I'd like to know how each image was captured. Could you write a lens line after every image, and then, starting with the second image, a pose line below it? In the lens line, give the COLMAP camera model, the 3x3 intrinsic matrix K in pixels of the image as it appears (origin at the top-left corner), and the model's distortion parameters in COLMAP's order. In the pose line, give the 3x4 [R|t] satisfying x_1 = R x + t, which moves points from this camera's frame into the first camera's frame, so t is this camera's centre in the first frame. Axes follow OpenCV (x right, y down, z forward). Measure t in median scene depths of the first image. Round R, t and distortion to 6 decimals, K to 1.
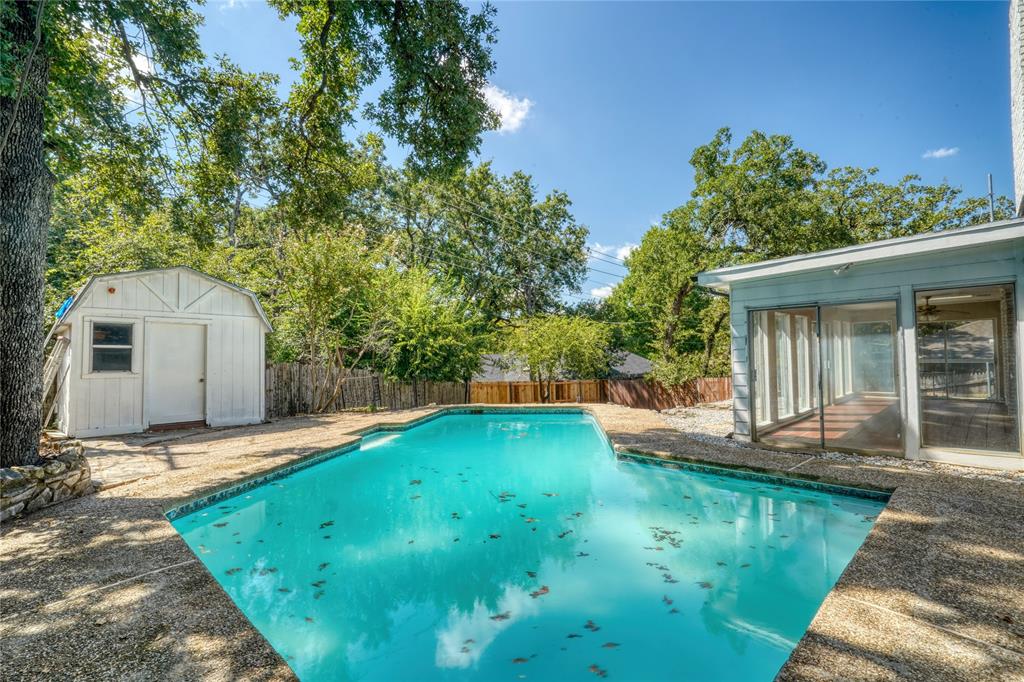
lens RADIAL K [[461.3, 0, 509.3], [0, 461.3, 344.3], [0, 0, 1]] dist [-0.003570, 0.000383]
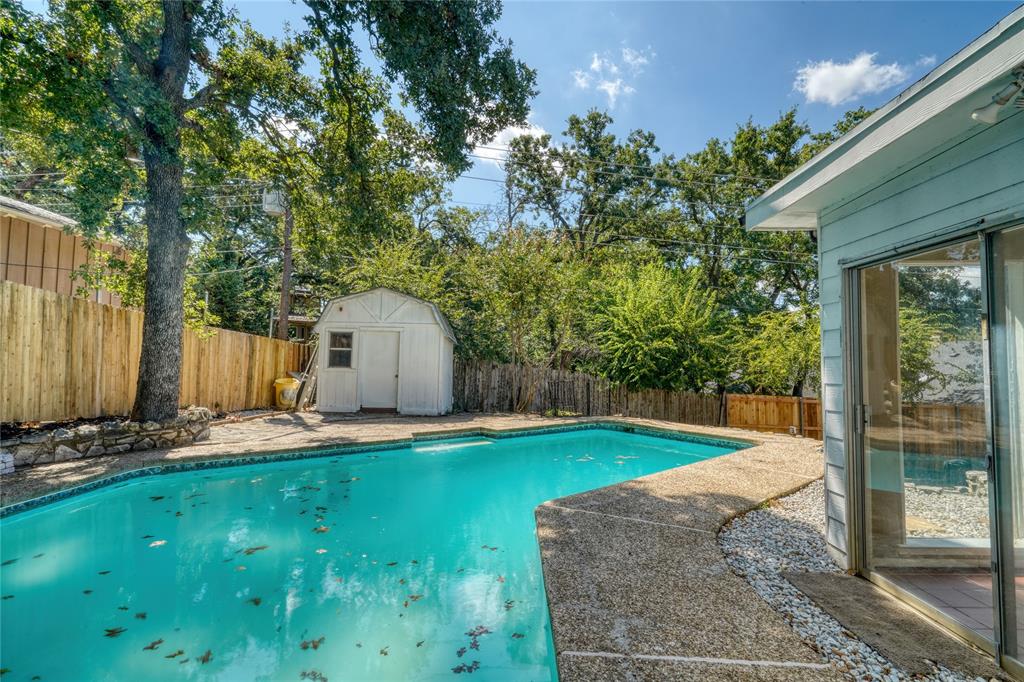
lens RADIAL K [[461.3, 0, 509.3], [0, 461.3, 344.3], [0, 0, 1]] dist [-0.003570, 0.000383]
pose [[0.707237, -0.006496, -0.706947, 0.455654], [0.001129, 0.999967, -0.008059, 0.001886], [0.706976, 0.004901, 0.707220, 0.347313]]
